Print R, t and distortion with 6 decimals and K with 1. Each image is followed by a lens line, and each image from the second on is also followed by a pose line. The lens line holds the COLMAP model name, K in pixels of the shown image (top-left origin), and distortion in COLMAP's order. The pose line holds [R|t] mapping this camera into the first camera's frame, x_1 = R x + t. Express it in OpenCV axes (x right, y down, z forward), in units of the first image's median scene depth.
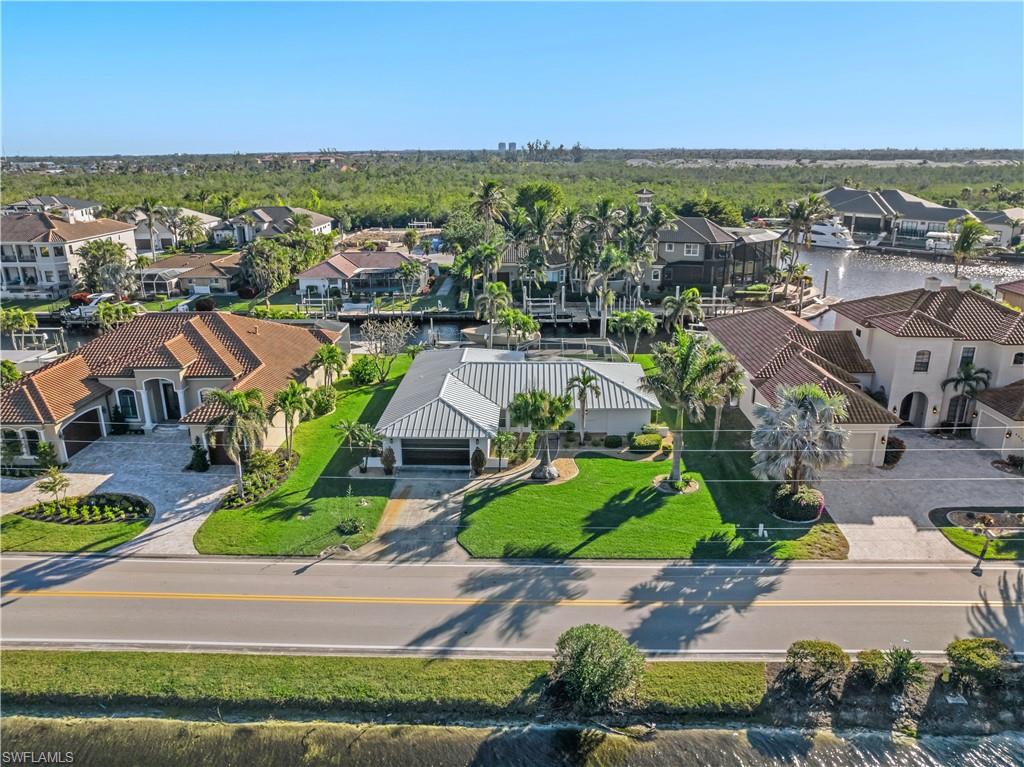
lens RADIAL K [[781.8, 0, 512.0], [0, 781.8, 383.5], [0, 0, 1]] dist [-0.075104, 0.071085]
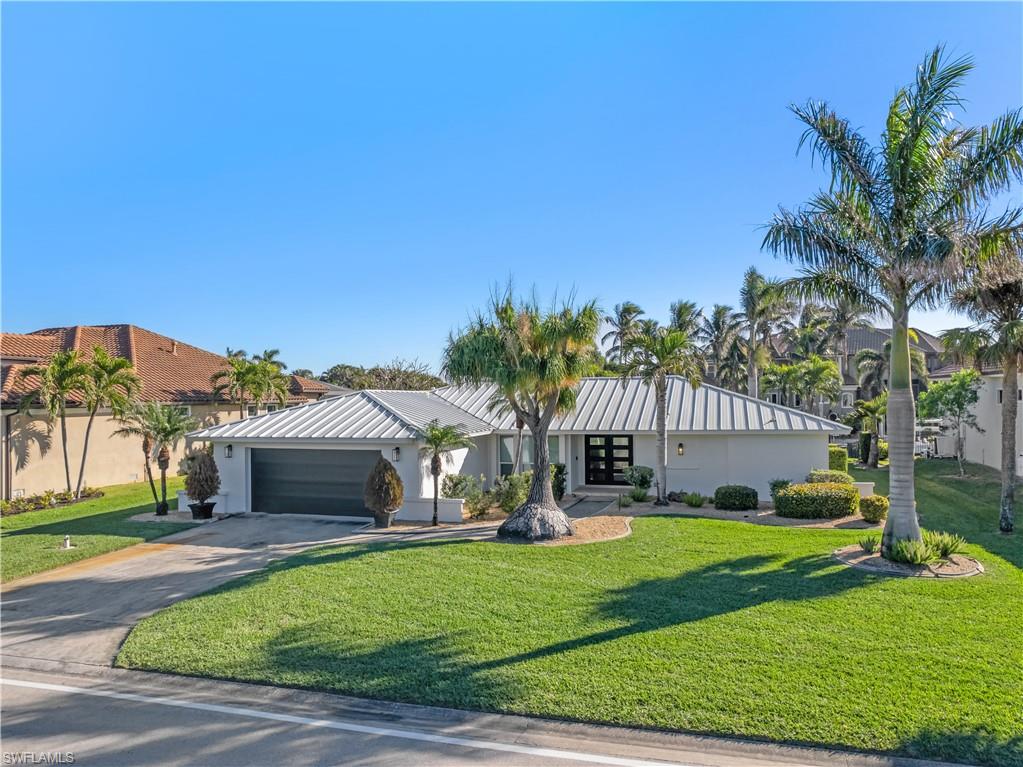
lens RADIAL K [[746.2, 0, 511.5], [0, 746.2, 383.5], [0, 0, 1]] dist [-0.049222, 0.000355]
pose [[0.967264, -0.008084, -0.253645, 0.123661], [-0.074997, 0.945743, -0.316141, 0.163770], [0.242439, 0.324814, 0.914177, 0.626301]]
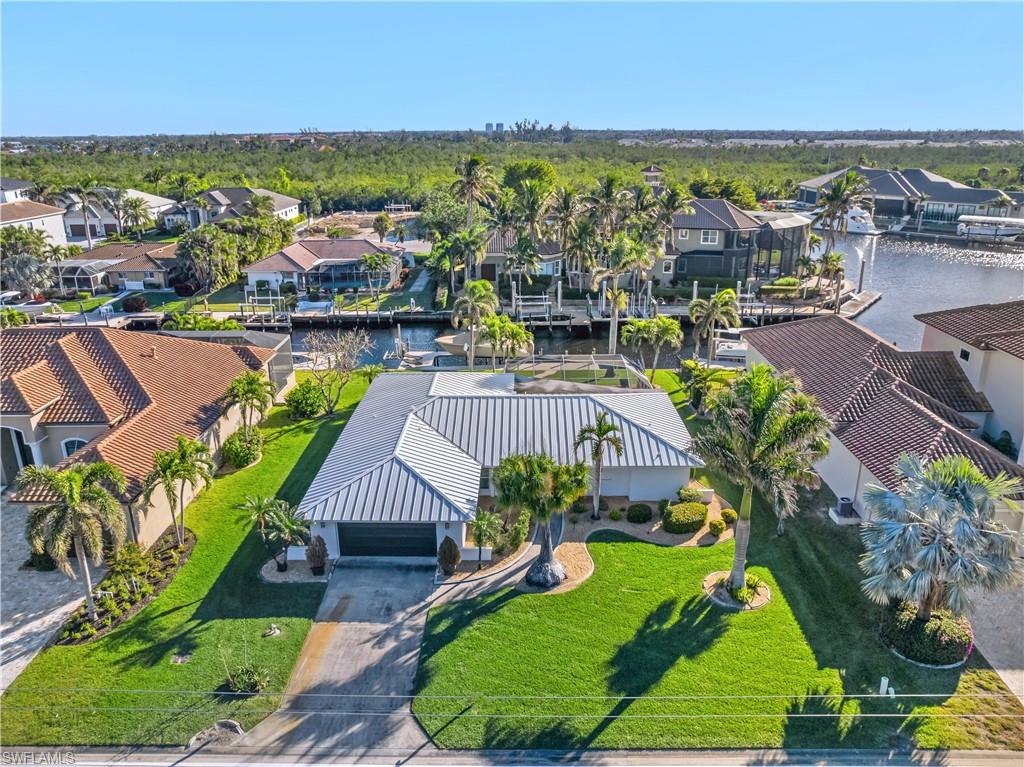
lens RADIAL K [[774.1, 0, 512.0], [0, 774.1, 383.5], [0, 0, 1]] dist [-0.086782, 0.092833]
pose [[0.999881, -0.004184, 0.014876, 0.003233], [0.003823, 0.999700, 0.024176, -0.067221], [-0.014972, -0.024116, 0.999597, 0.322517]]
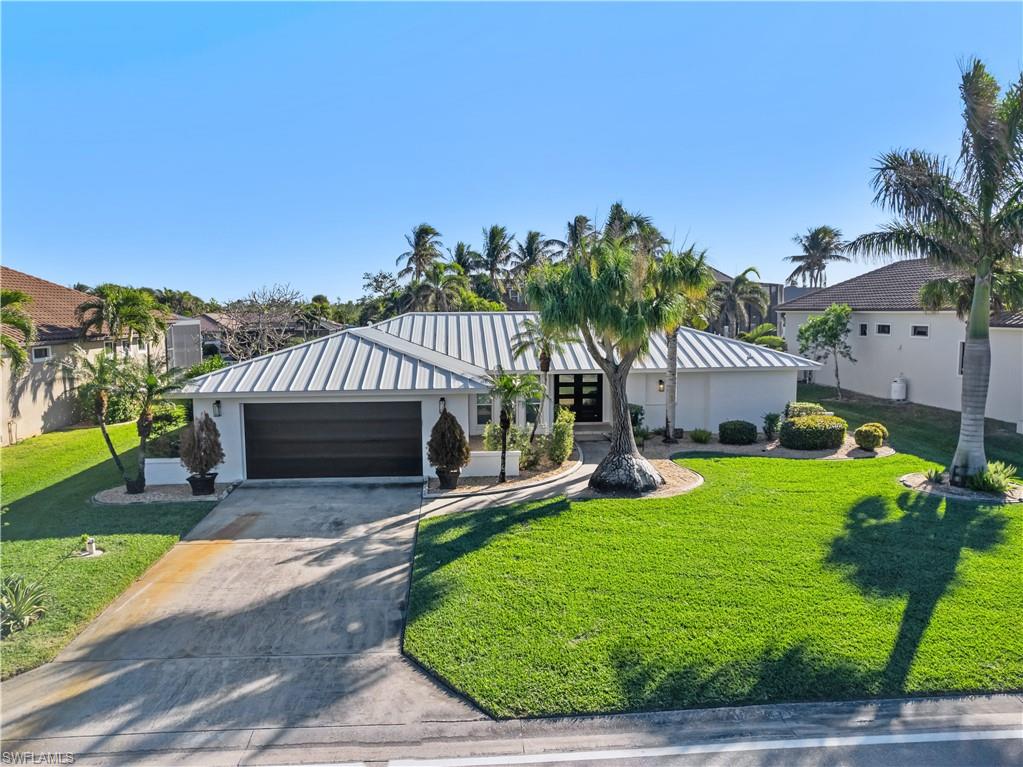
lens RADIAL K [[744.1, 0, 496.4], [0, 744.1, 384.8], [0, 0, 1]] dist [-0.075661, 0.057041]
pose [[0.995691, -0.011267, 0.092042, -0.052029], [0.030902, 0.976170, -0.214796, 0.144878], [-0.087429, 0.216715, 0.972312, 0.637471]]
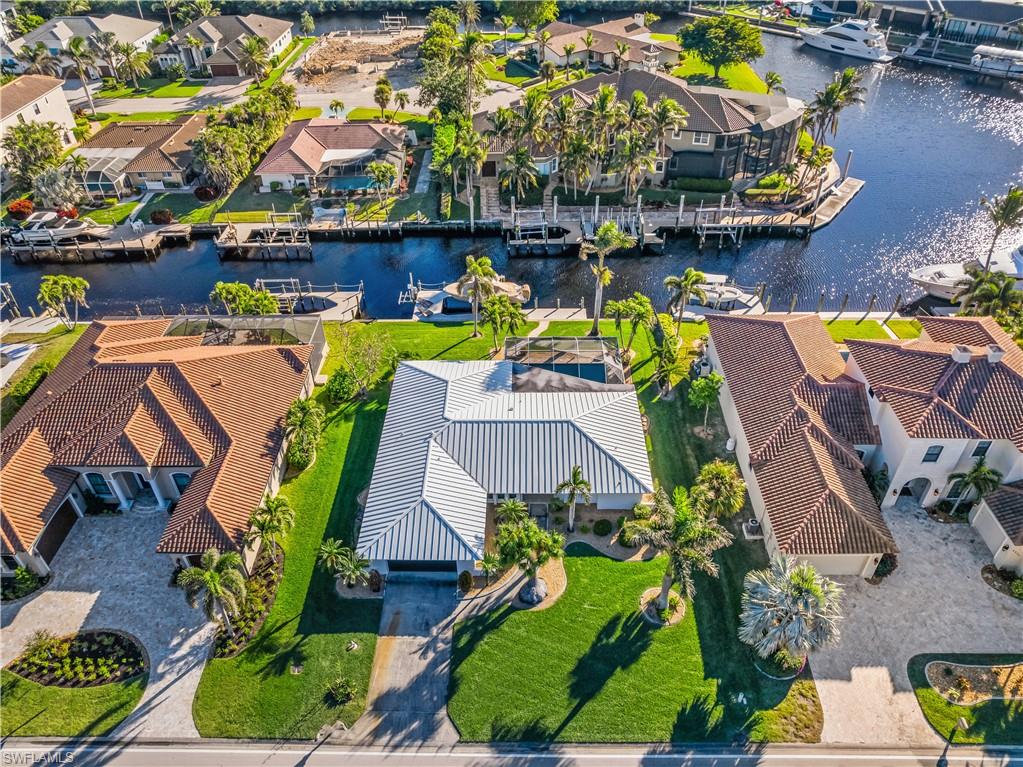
lens RADIAL K [[773.4, 0, 511.5], [0, 773.4, 383.5], [0, 0, 1]] dist [-0.086782, 0.092833]
pose [[0.999893, -0.013287, 0.006059, 0.012508], [0.010023, 0.926173, 0.376965, -0.495412], [-0.010621, -0.376864, 0.926208, 0.187133]]
